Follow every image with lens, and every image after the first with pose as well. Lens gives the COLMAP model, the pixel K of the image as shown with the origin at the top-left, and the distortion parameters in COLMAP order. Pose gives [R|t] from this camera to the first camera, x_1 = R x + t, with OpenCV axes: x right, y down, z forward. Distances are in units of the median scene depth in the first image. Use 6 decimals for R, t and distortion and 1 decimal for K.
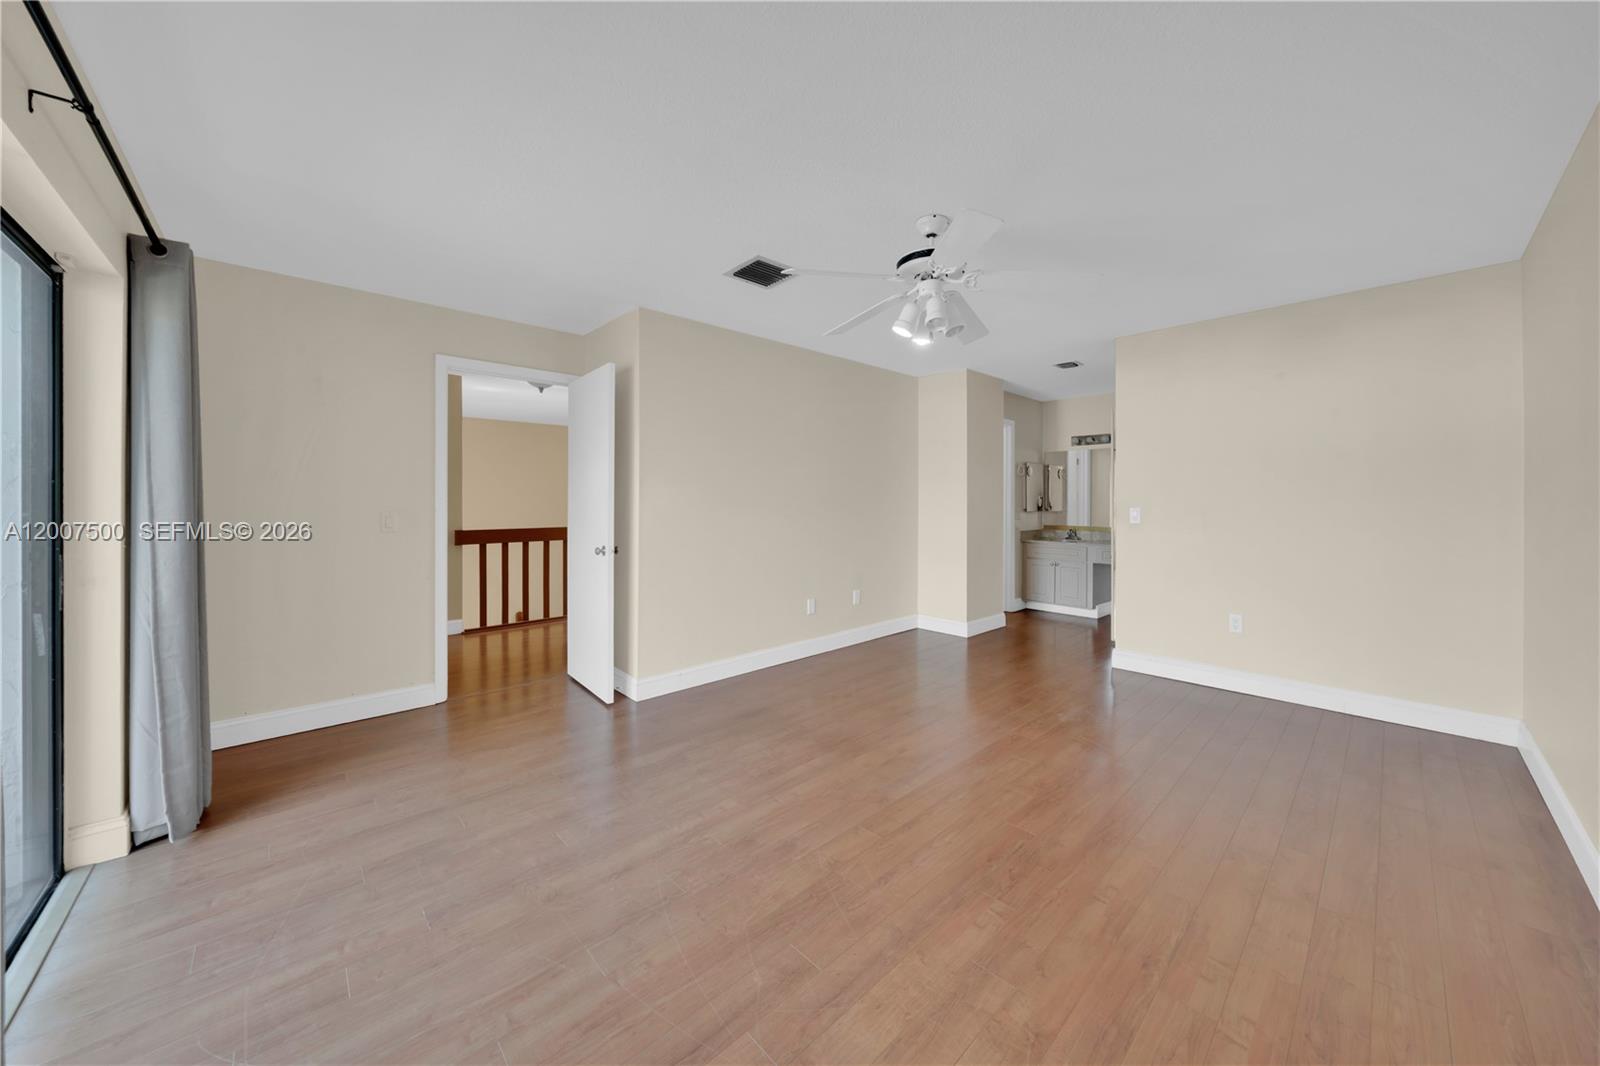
lens RADIAL K [[559.4, 0, 799.8], [0, 559.4, 505.7], [0, 0, 1]] dist [-0.001131, -0.000078]
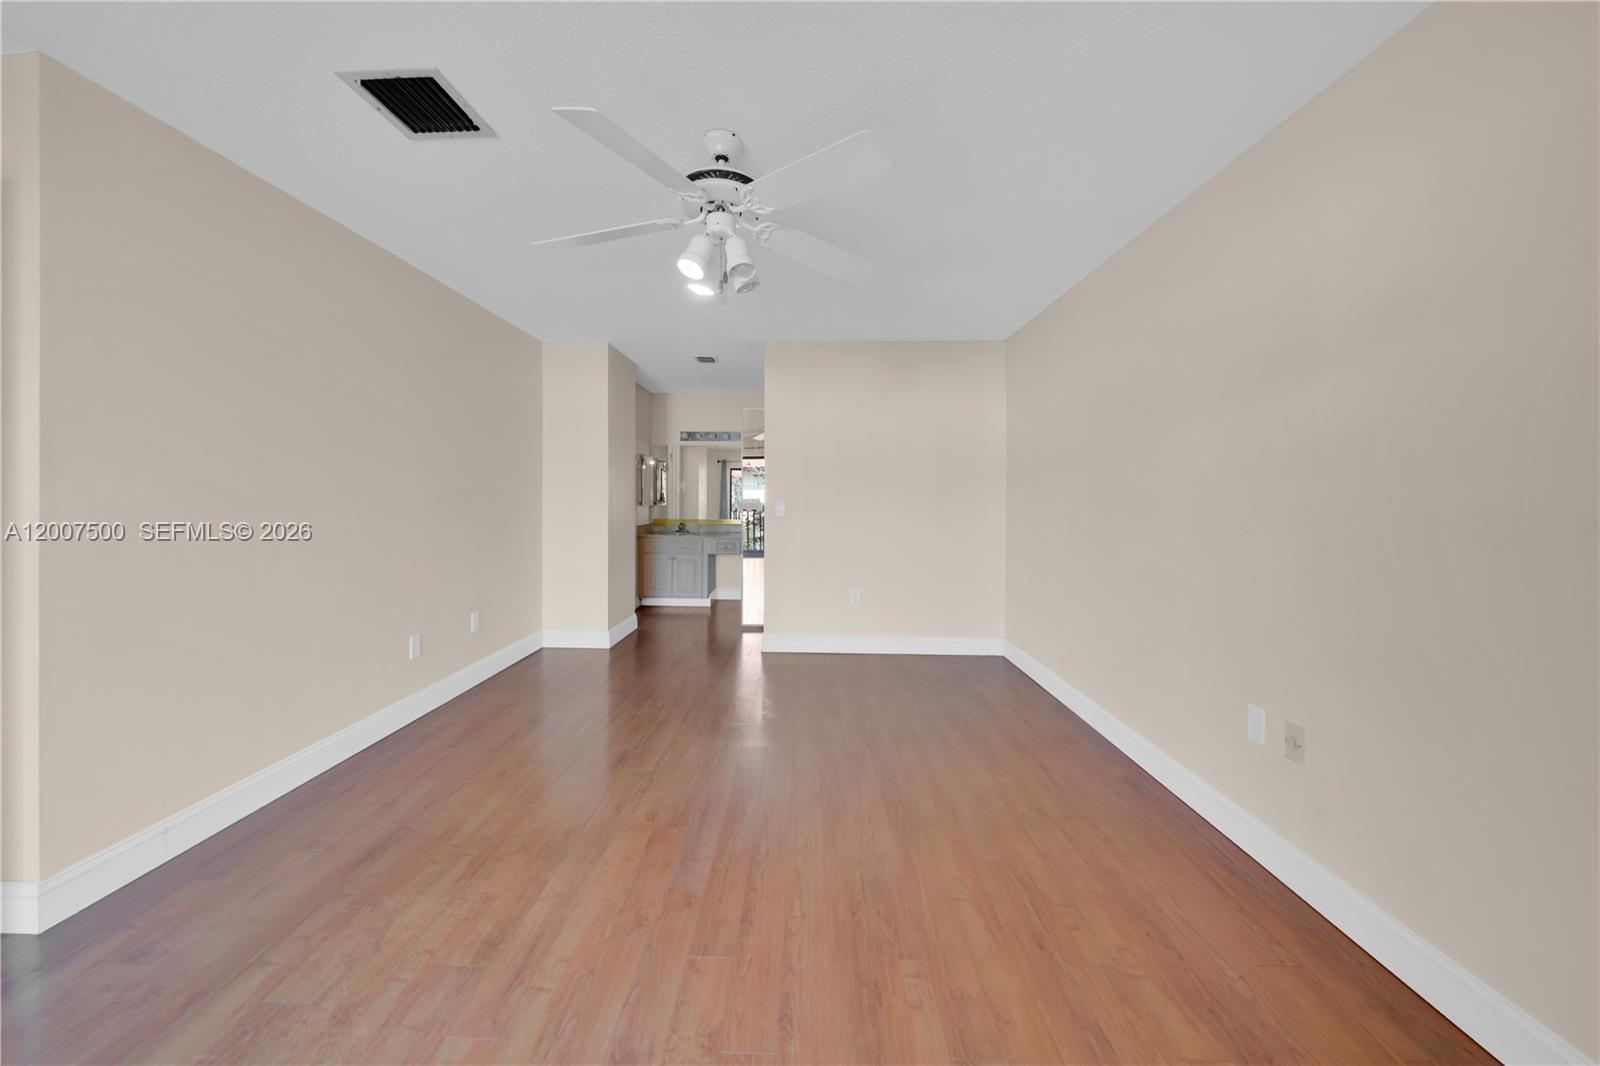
lens RADIAL K [[559.4, 0, 799.8], [0, 559.4, 505.7], [0, 0, 1]] dist [-0.001131, -0.000078]
pose [[0.700671, -0.006145, 0.713458, -0.135223], [-0.002724, 0.999933, 0.011288, -0.000549], [-0.713479, -0.009852, 0.700607, 0.191232]]
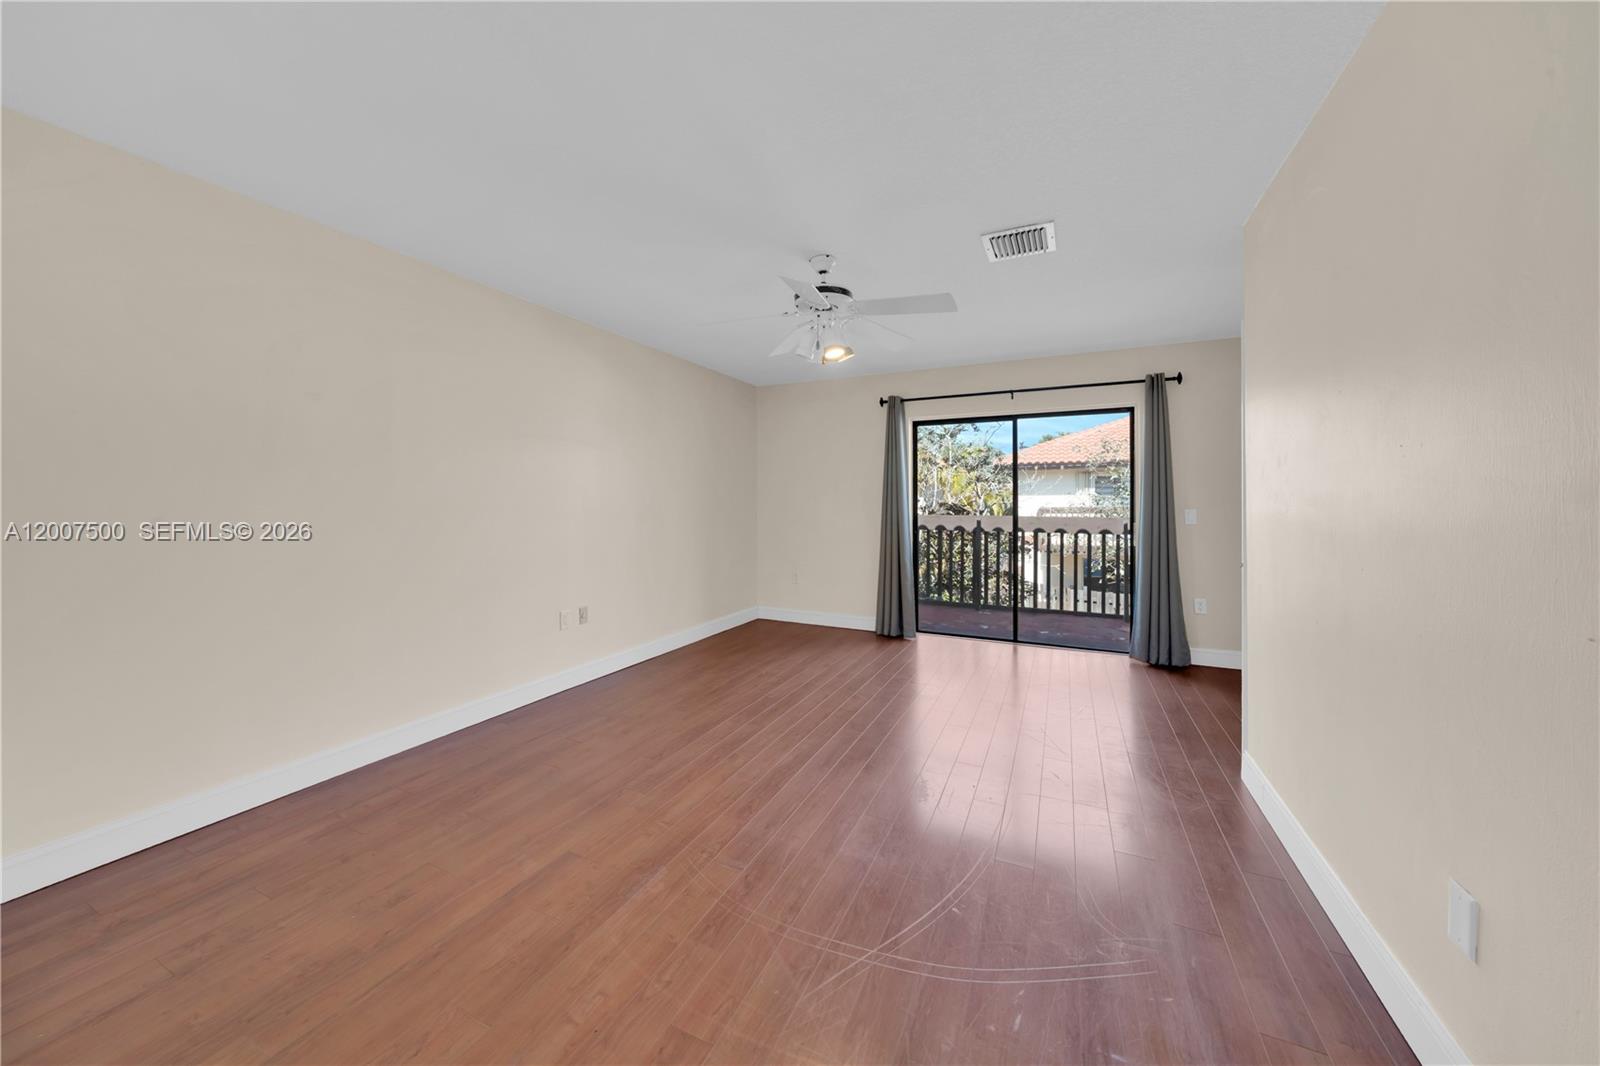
lens RADIAL K [[559.4, 0, 799.8], [0, 559.4, 505.7], [0, 0, 1]] dist [-0.001131, -0.000078]
pose [[-0.928093, 0.002713, -0.372339, 0.376593], [0.002154, 0.999996, 0.001917, 0.001725], [0.372343, 0.000977, -0.928095, 1.086860]]
